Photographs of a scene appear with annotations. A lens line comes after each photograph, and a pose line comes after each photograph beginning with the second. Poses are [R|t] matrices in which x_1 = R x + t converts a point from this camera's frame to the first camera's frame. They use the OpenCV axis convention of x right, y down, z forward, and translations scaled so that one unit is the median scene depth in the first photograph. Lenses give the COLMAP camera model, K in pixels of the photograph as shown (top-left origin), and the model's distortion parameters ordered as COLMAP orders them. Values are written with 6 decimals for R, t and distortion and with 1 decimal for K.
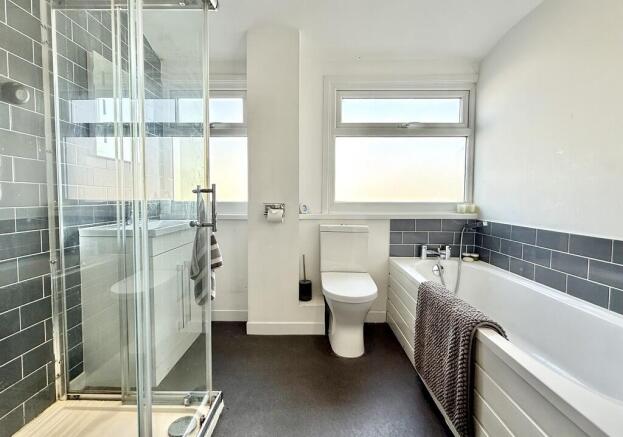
lens RADIAL K [[275.3, 0, 311.8], [0, 275.3, 213.8], [0, 0, 1]] dist [0.000411, 0.000018]
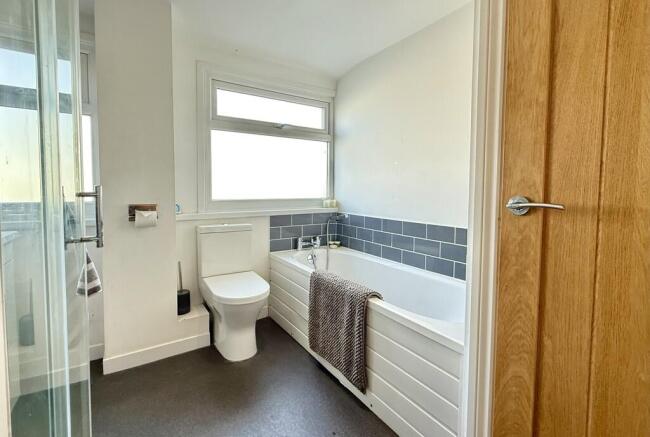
lens RADIAL K [[288.6, 0, 324.9], [0, 288.6, 208.3], [0, 0, 1]] dist [0.000492, 0.000049]
pose [[0.832521, -0.034799, 0.552899, -0.146153], [0.030703, 0.999390, 0.016670, -0.020954], [-0.553142, 0.003097, 0.833081, -0.014068]]
